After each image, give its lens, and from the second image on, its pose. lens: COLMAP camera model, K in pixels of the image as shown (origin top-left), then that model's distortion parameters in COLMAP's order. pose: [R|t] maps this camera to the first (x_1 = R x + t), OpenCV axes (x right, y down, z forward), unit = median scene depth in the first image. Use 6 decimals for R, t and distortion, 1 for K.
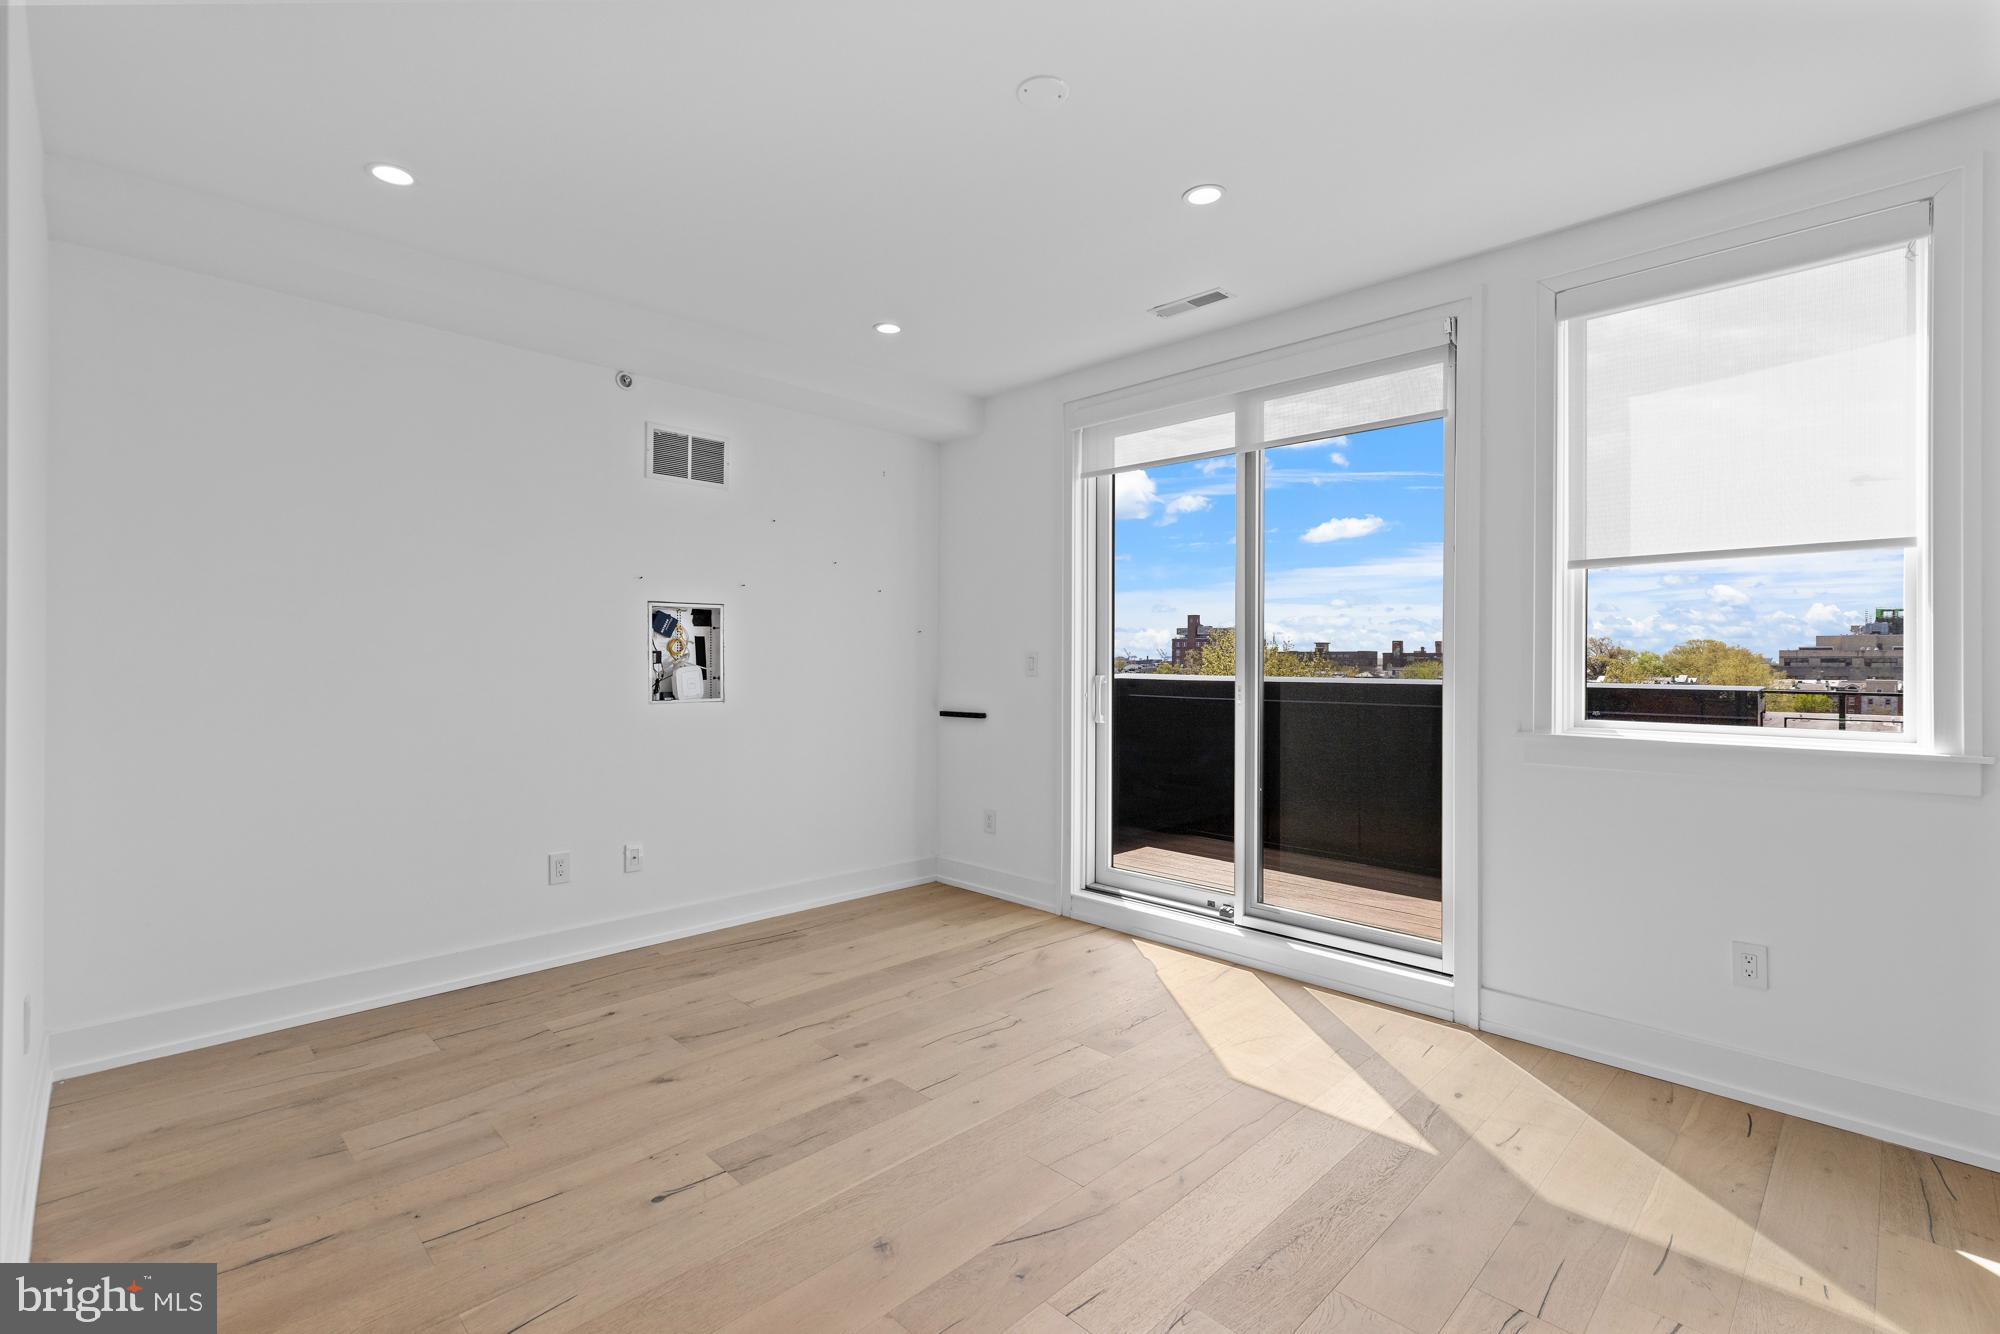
lens RADIAL K [[894.9, 0, 997.6], [0, 894.9, 658.1], [0, 0, 1]] dist [0.006500, 0.000130]
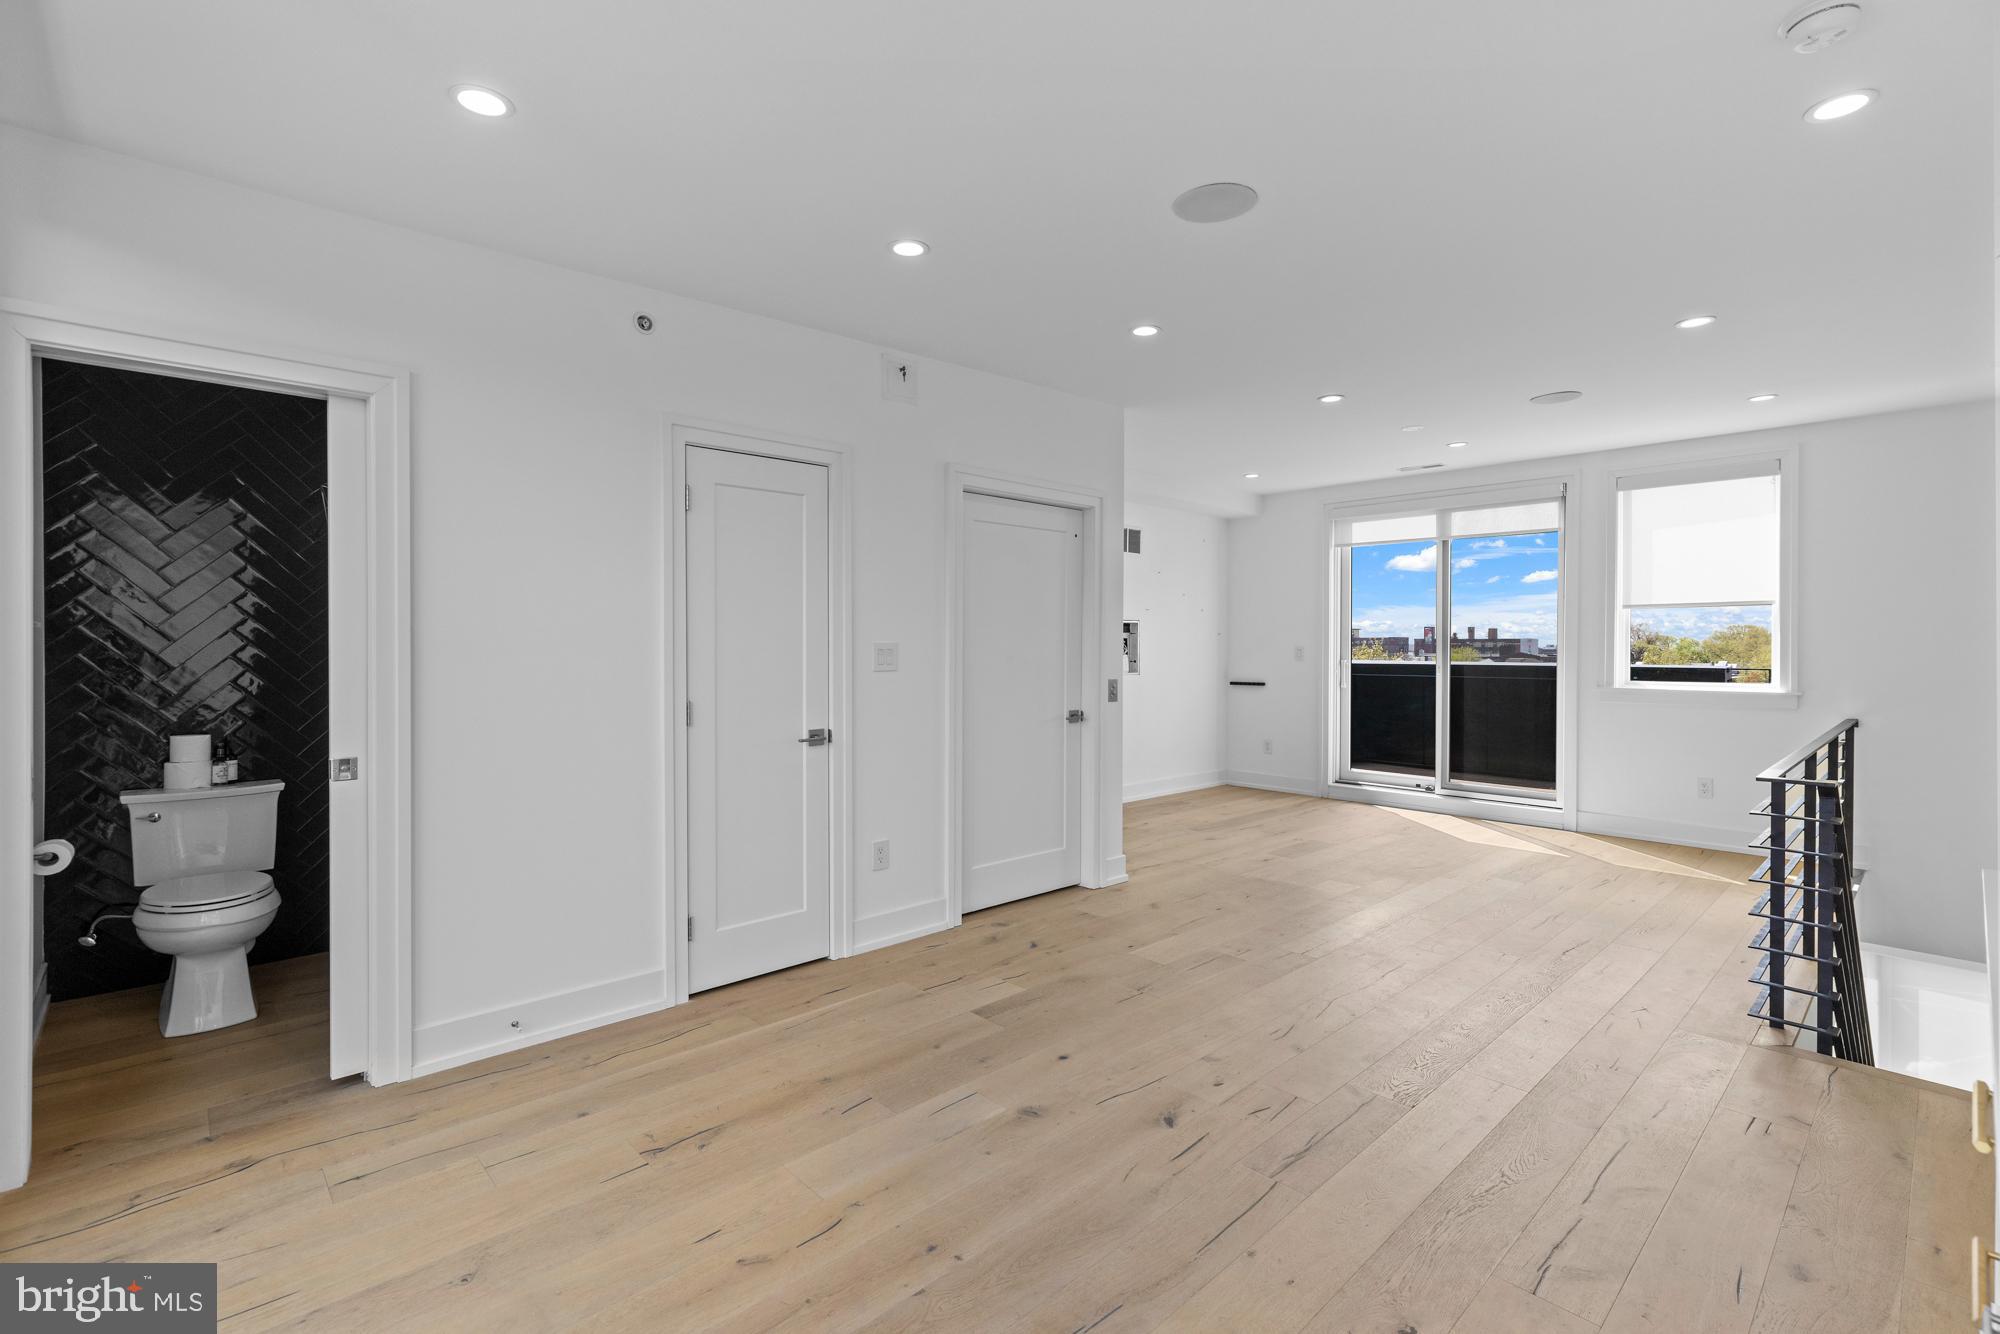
lens RADIAL K [[894.9, 0, 994.4], [0, 894.9, 653.9], [0, 0, 1]] dist [0.006500, 0.000130]
pose [[0.999537, -0.001323, -0.030393, -0.595155], [0.001632, 0.999947, 0.010163, -0.013971], [0.030378, -0.010208, 0.999486, -0.886235]]
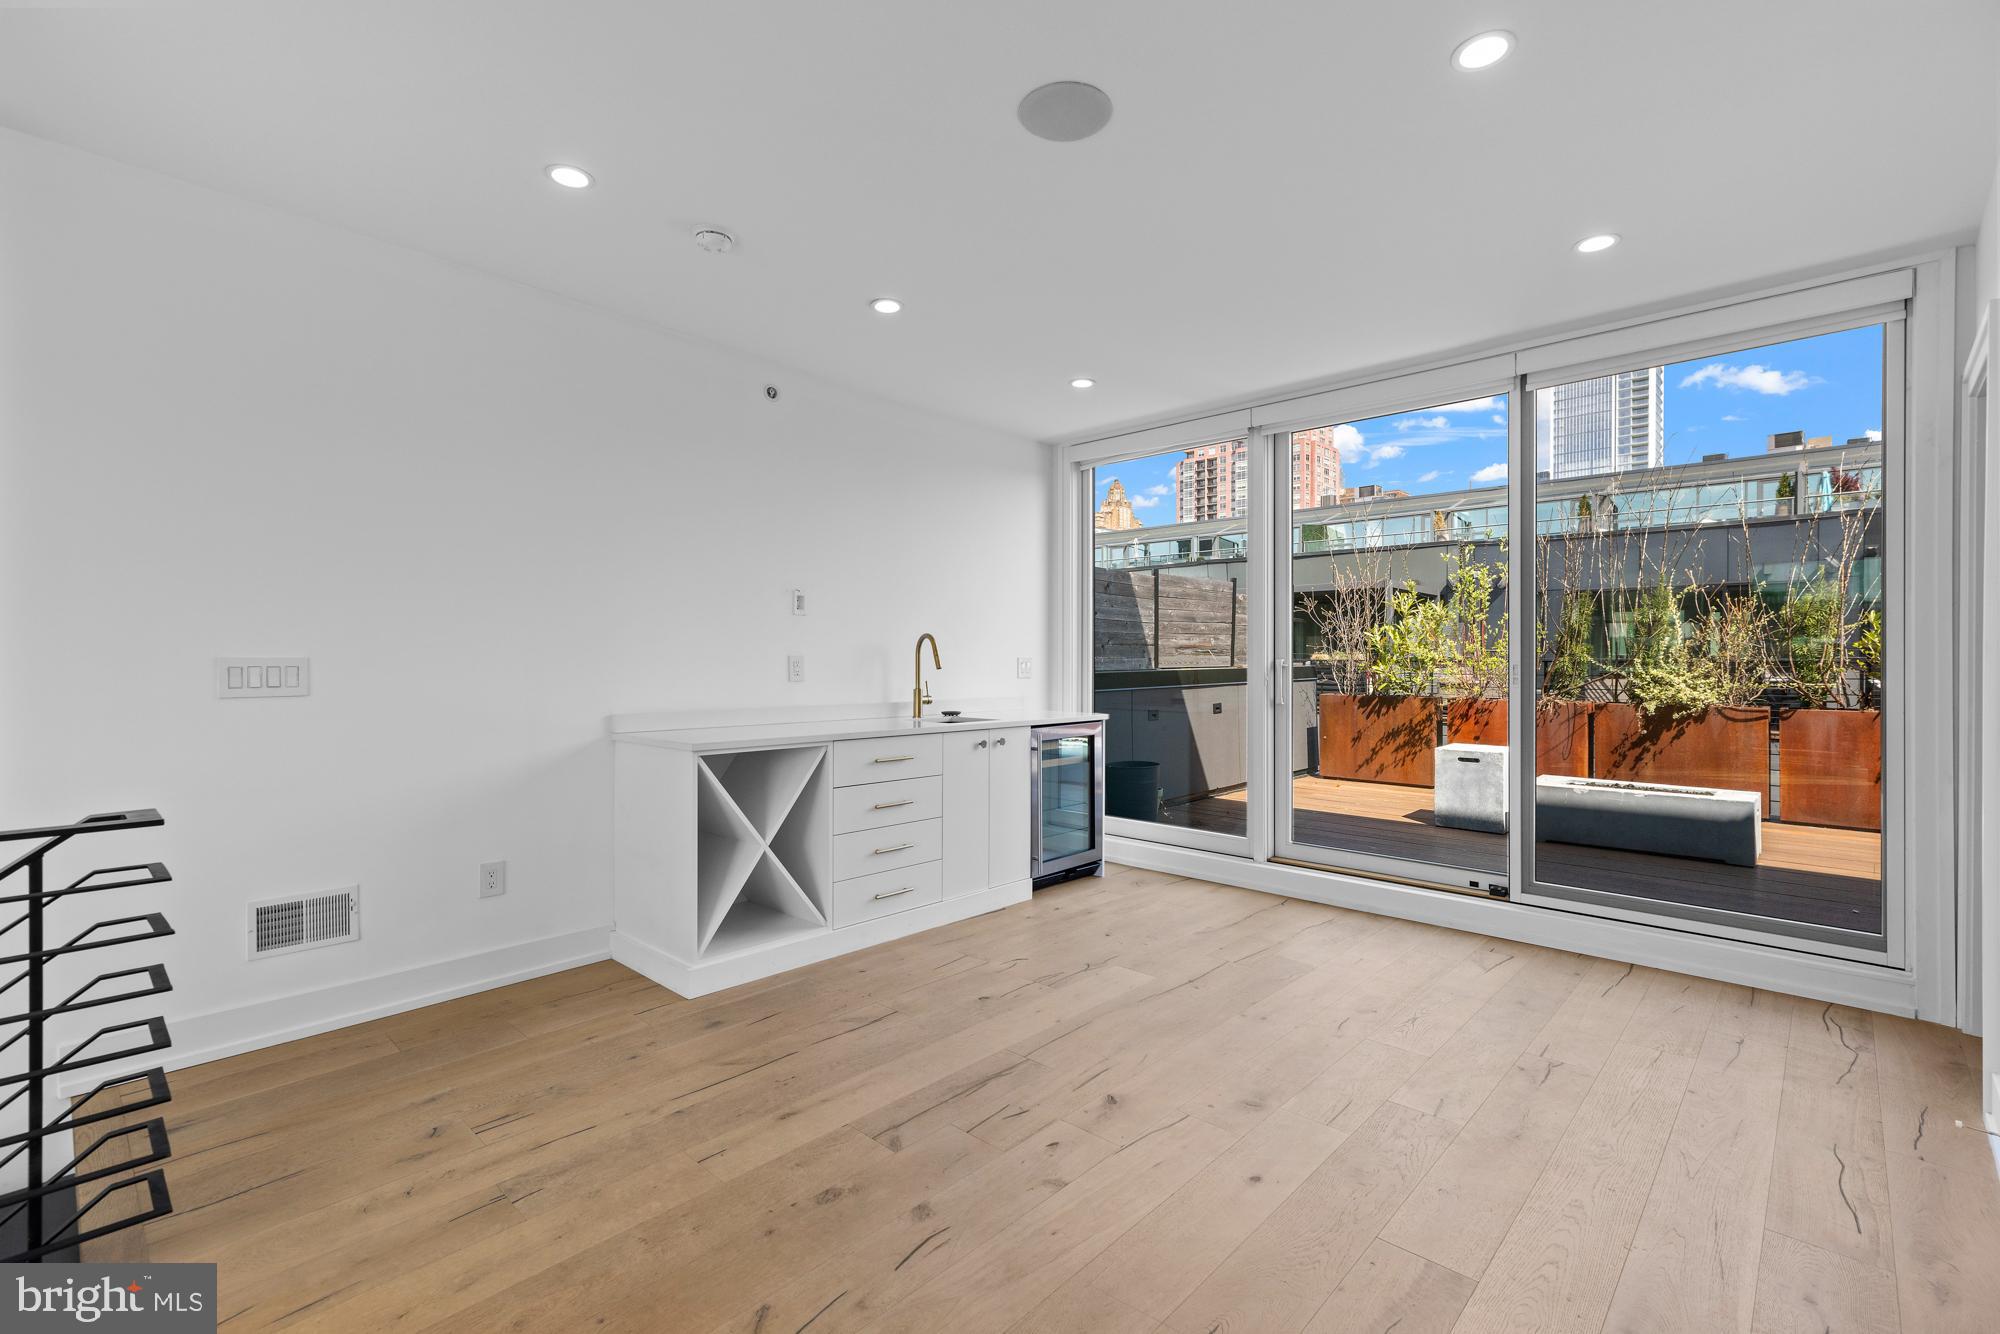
lens RADIAL K [[894.9, 0, 995.3], [0, 894.9, 653.2], [0, 0, 1]] dist [0.006500, 0.000130]
pose [[-0.999287, -0.005045, -0.037430, -0.383401], [-0.004848, 0.999974, -0.005338, 0.015180], [0.037456, -0.005153, -0.999285, 0.385587]]
